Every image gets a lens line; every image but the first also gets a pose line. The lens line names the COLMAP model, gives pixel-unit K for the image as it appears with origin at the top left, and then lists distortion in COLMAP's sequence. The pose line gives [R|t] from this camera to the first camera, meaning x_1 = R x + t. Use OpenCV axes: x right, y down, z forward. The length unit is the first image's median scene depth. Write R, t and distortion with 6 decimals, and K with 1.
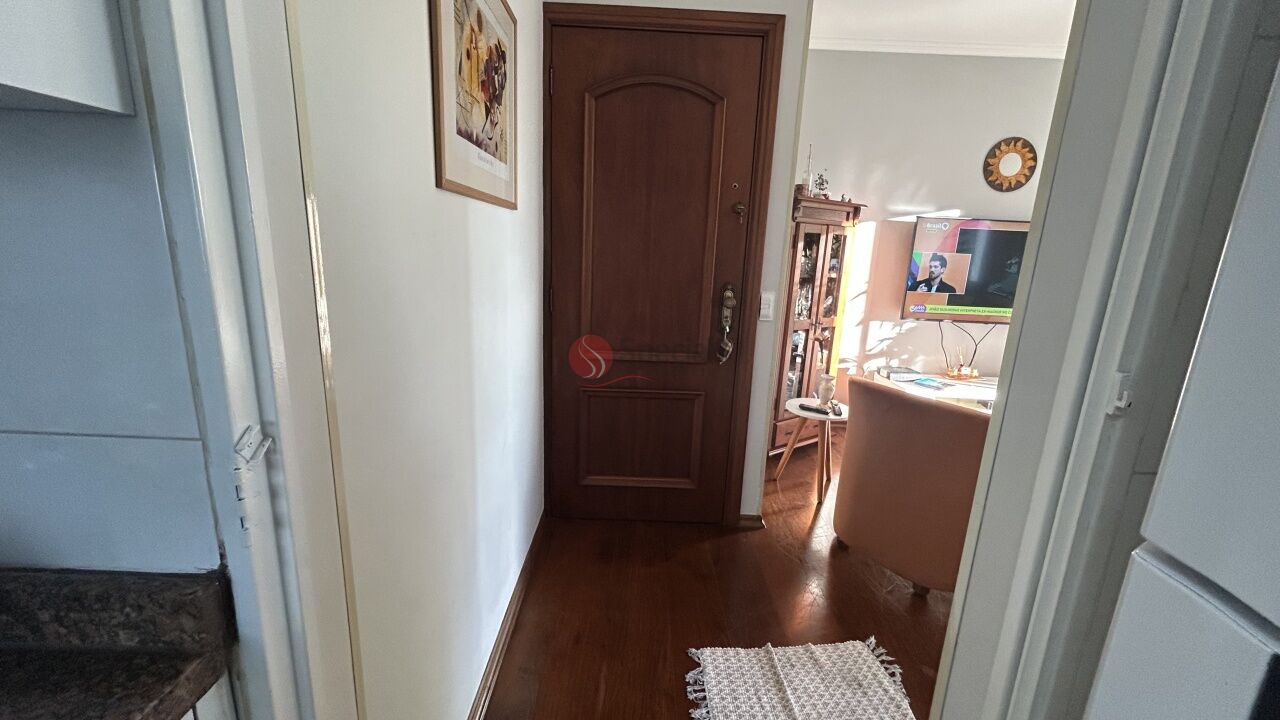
lens RADIAL K [[517.2, 0, 633.8], [0, 517.2, 357.9], [0, 0, 1]] dist [0.000121, 0.000254]
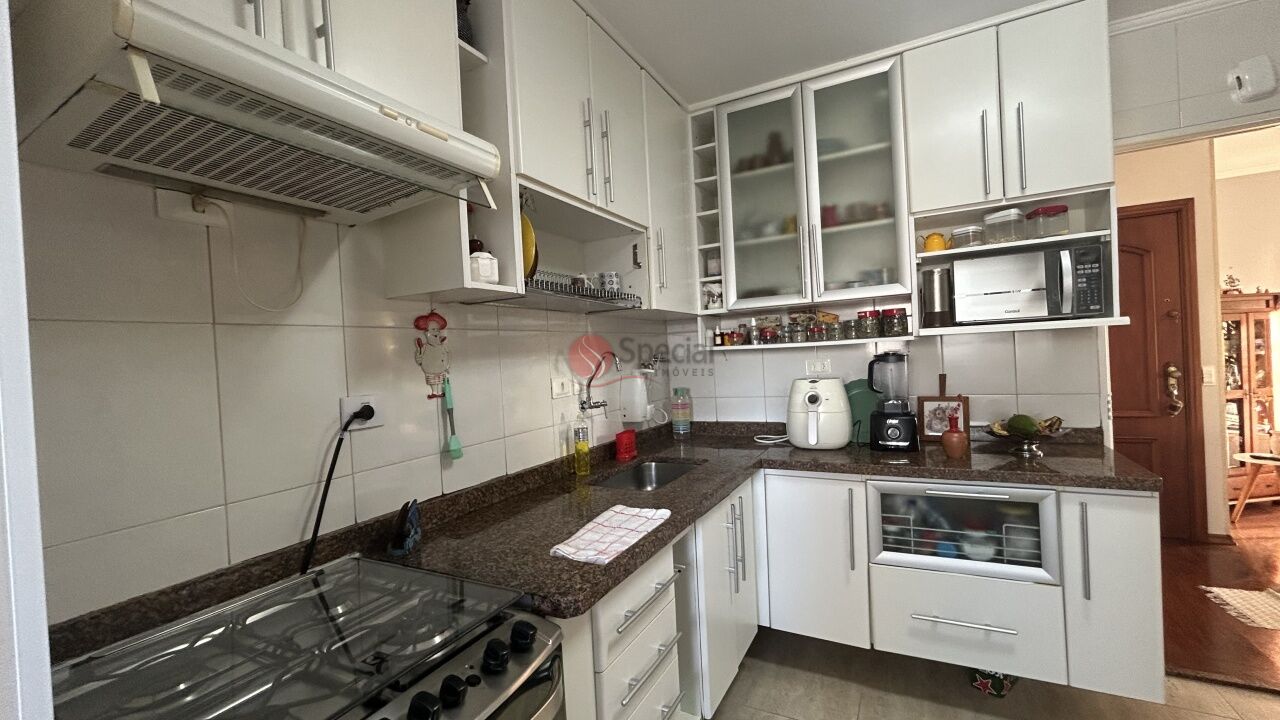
lens RADIAL K [[517.2, 0, 642.4], [0, 517.2, 360.2], [0, 0, 1]] dist [0.000121, 0.000254]
pose [[0.884078, -0.081378, -0.460199, -0.320918], [-0.016621, 0.978625, -0.204982, 0.122379], [0.467044, 0.188869, 0.863828, -0.677402]]
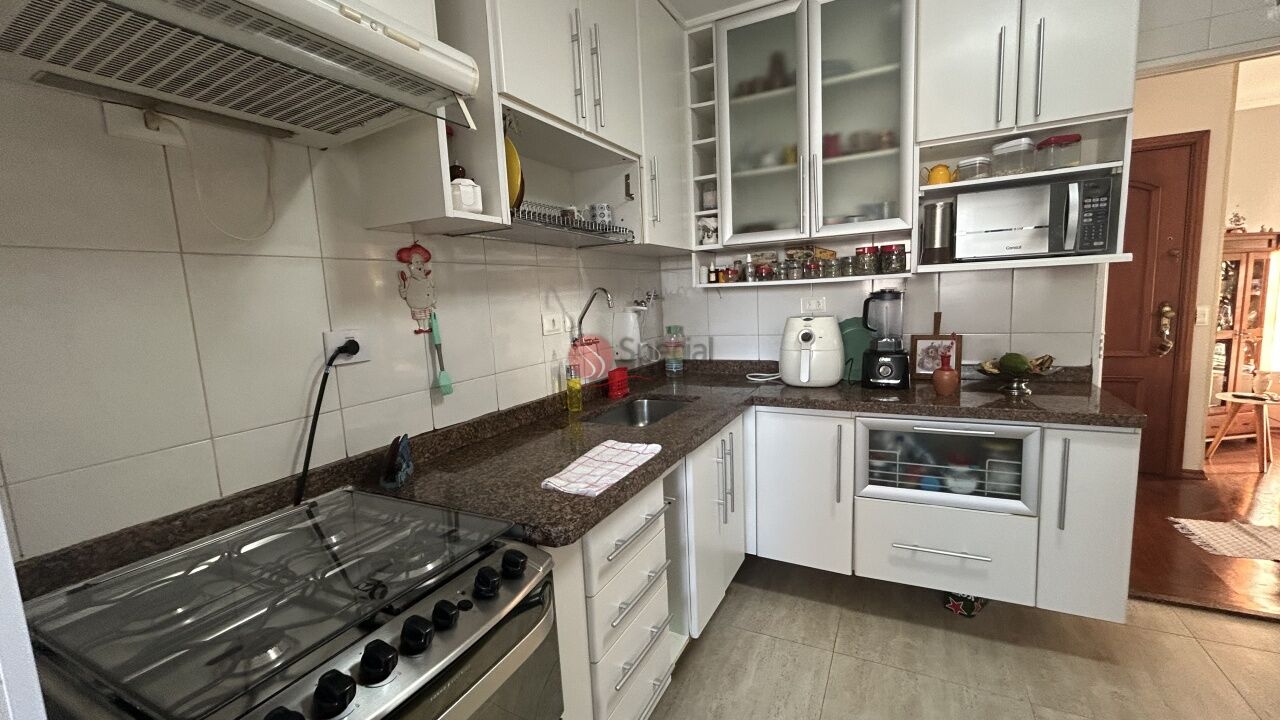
lens RADIAL K [[517.2, 0, 642.2], [0, 517.2, 359.6], [0, 0, 1]] dist [0.000121, 0.000254]
pose [[0.888757, -0.025176, -0.457686, -0.321989], [-0.018803, 0.995648, -0.091281, 0.124350], [0.457992, 0.089732, 0.884416, -0.669094]]
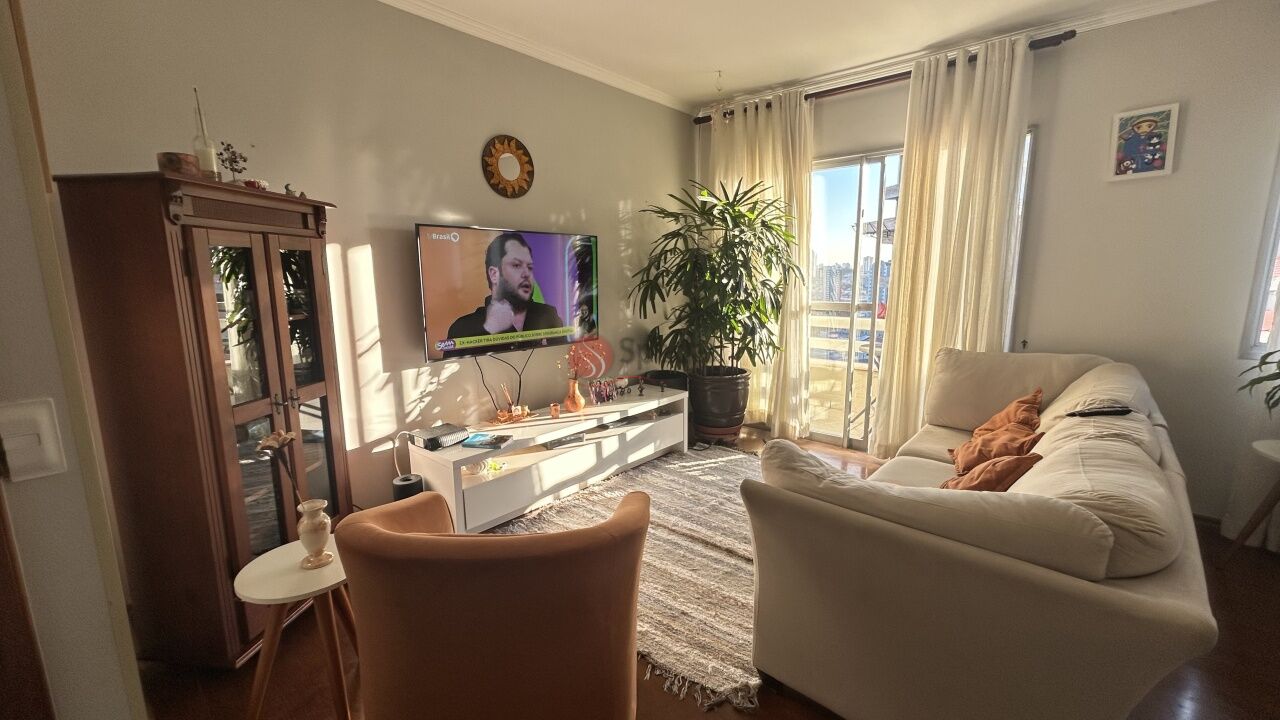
lens RADIAL K [[517.2, 0, 647.1], [0, 517.2, 356.6], [0, 0, 1]] dist [0.000121, 0.000254]
pose [[0.654365, -0.168687, 0.737123, 0.195905], [0.201713, 0.978418, 0.044839, -0.057903], [-0.728778, 0.119346, 0.674269, 0.298979]]
